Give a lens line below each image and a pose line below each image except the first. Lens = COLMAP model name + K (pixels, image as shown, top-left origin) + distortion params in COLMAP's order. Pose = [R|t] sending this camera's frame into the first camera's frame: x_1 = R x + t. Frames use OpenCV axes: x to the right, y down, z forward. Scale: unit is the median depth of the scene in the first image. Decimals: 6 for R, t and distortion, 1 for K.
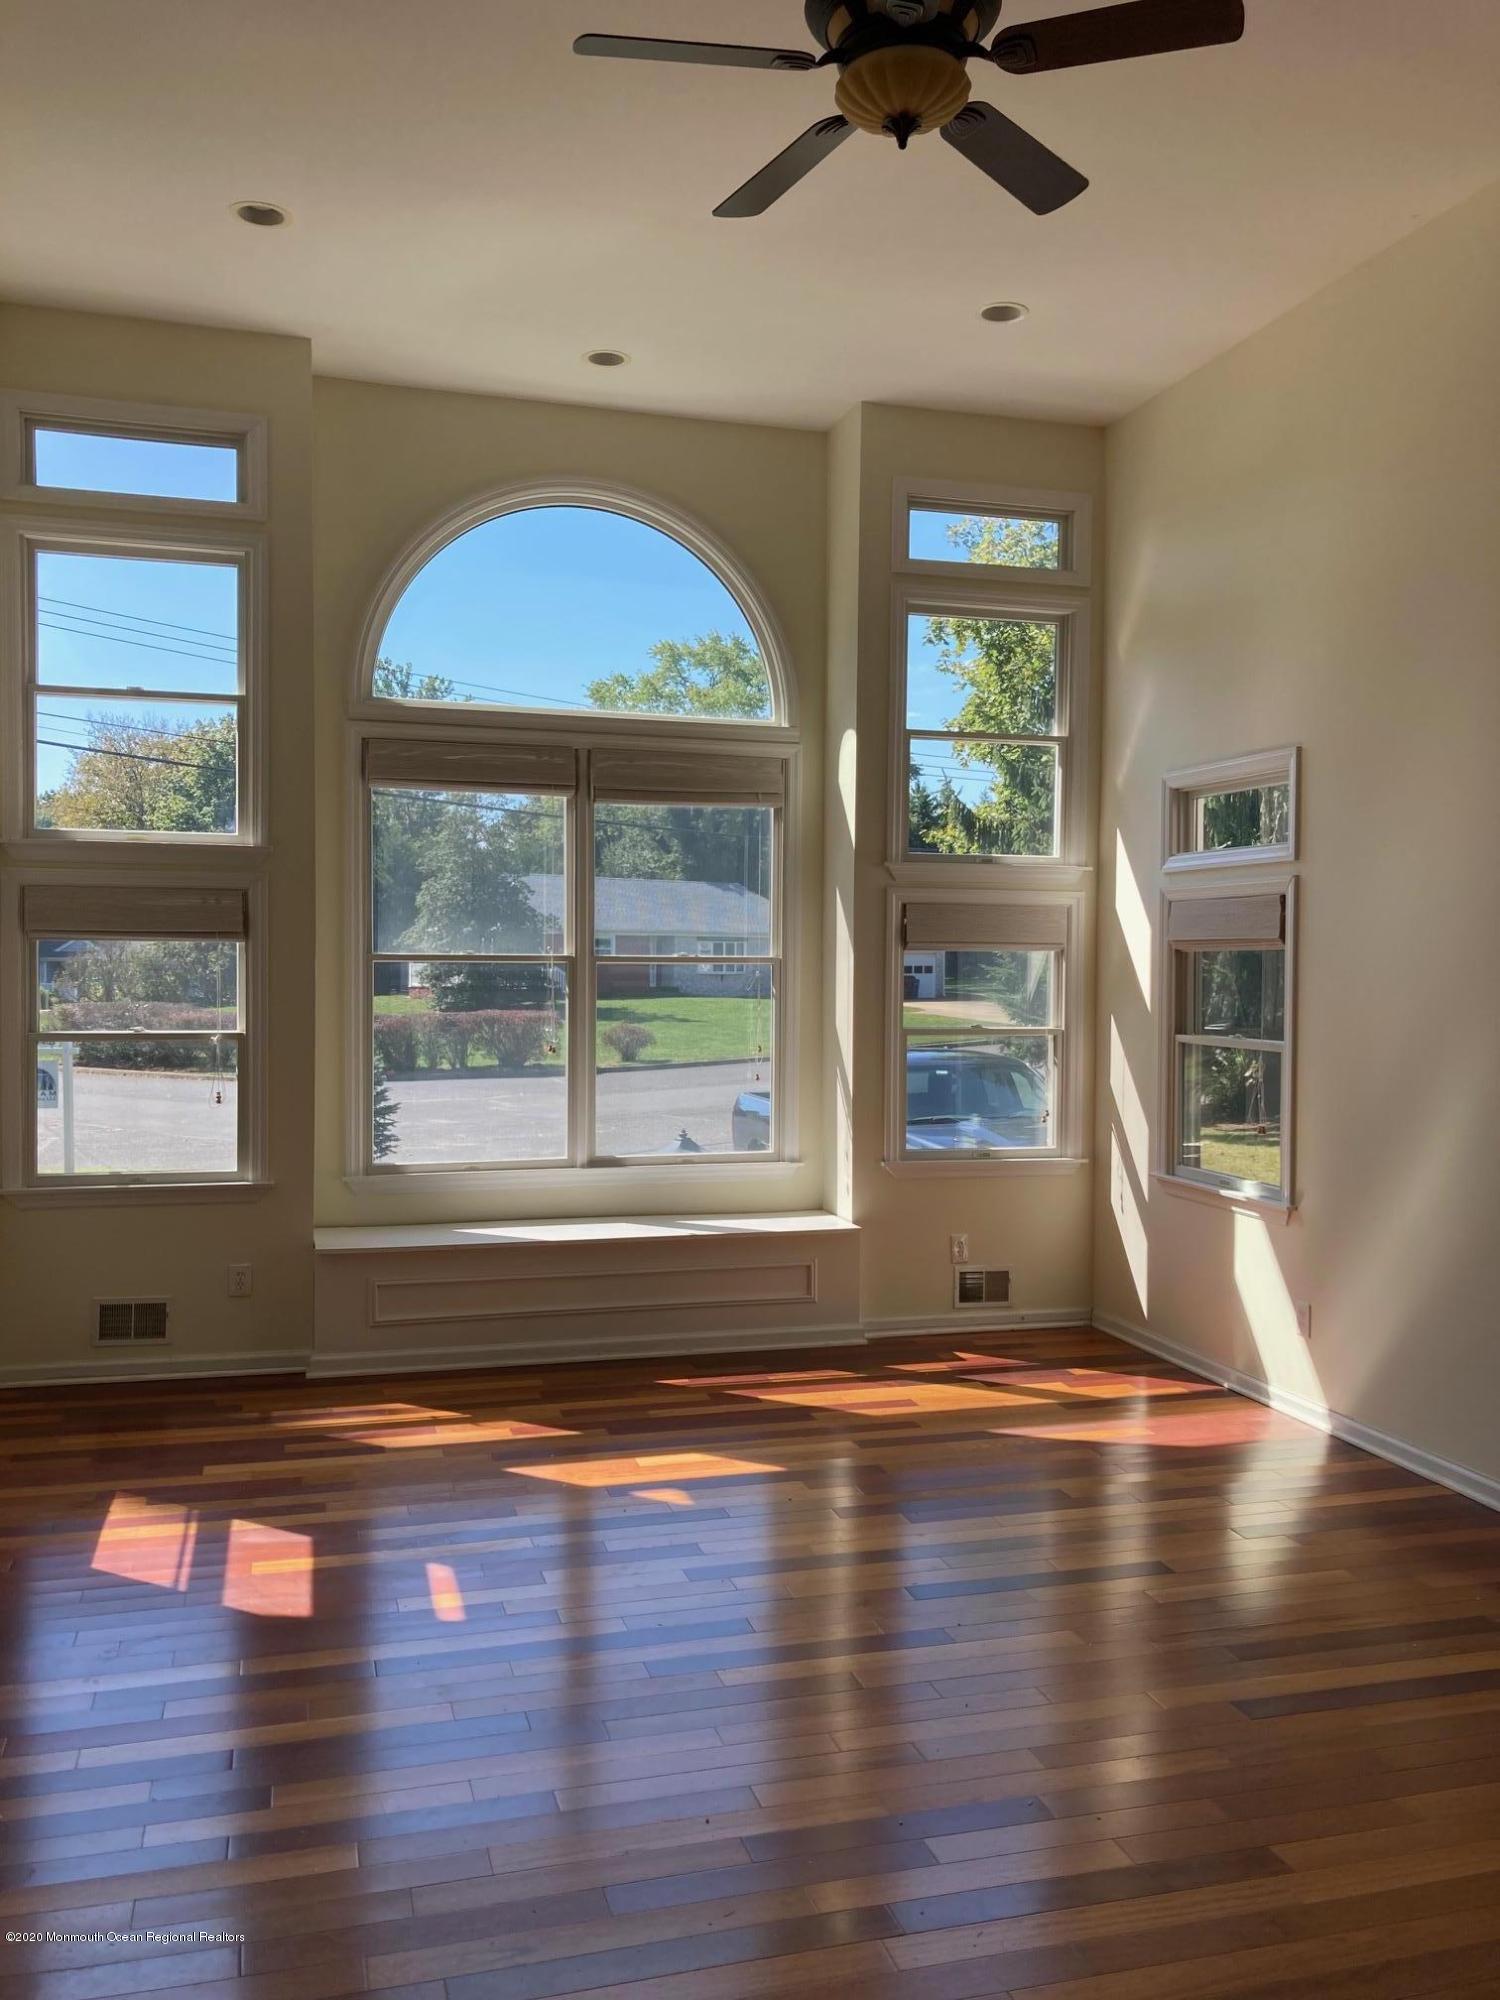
lens RADIAL K [[1652.1, 0, 748.0], [0, 1652.1, 1005.4], [0, 0, 1]] dist [0.042271, -0.033706]
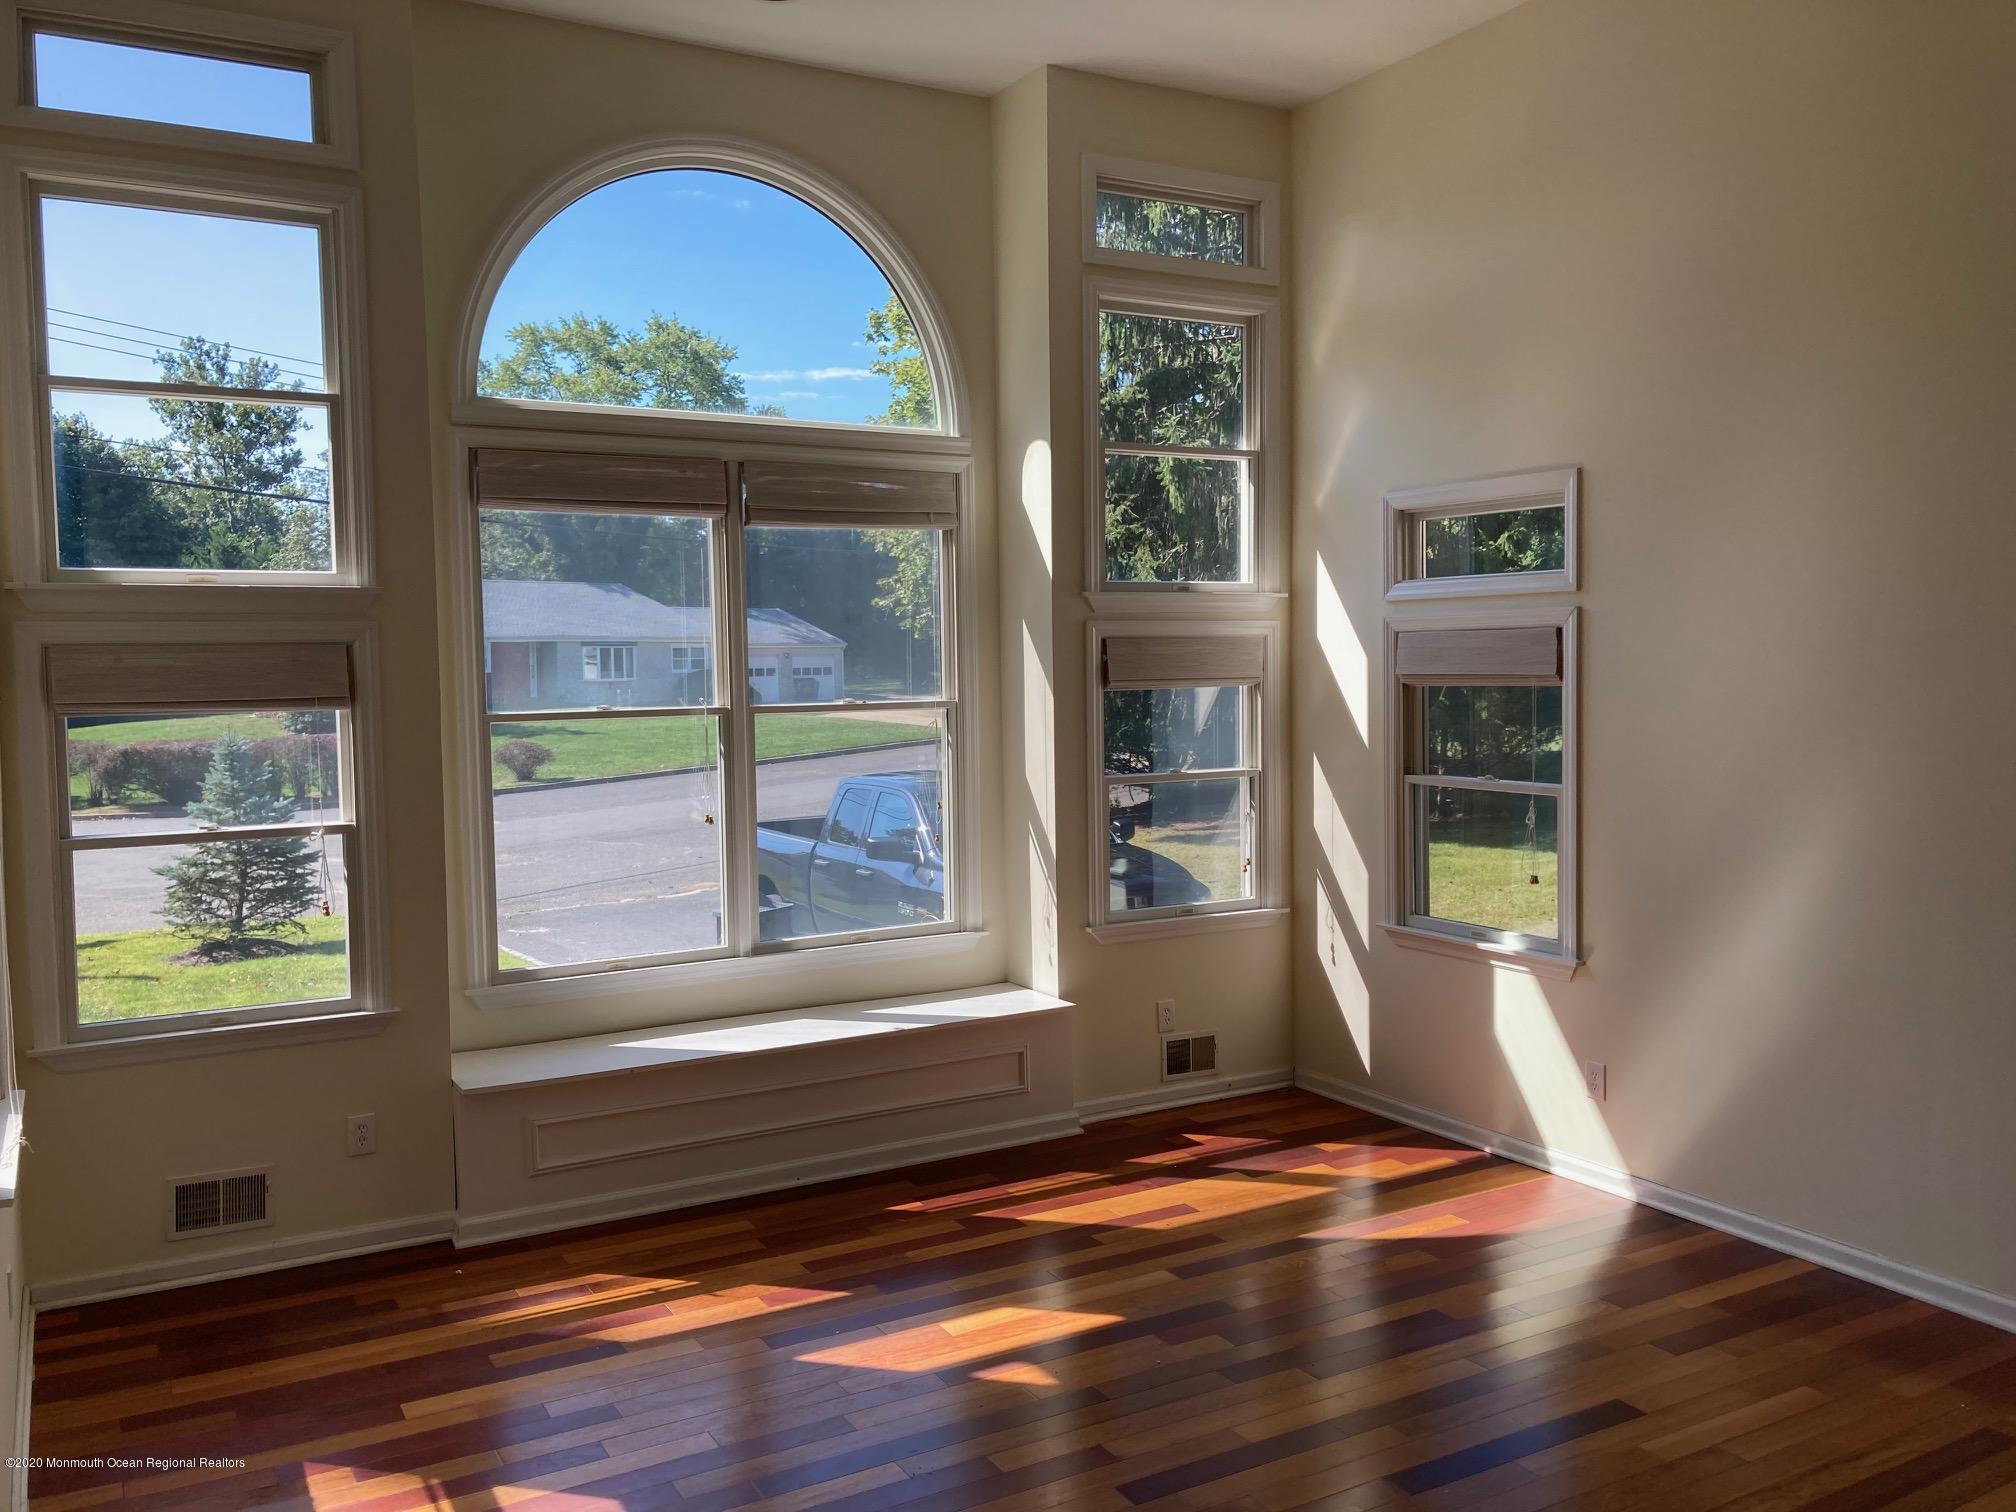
lens RADIAL K [[1665.3, 0, 1015.0], [0, 1665.3, 753.3], [0, 0, 1]] dist [0.042271, -0.033706]
pose [[0.970187, -0.036901, 0.239531, -0.178657], [0.029425, 0.998964, 0.034712, -0.033800], [-0.240563, -0.026628, 0.970268, 0.144394]]
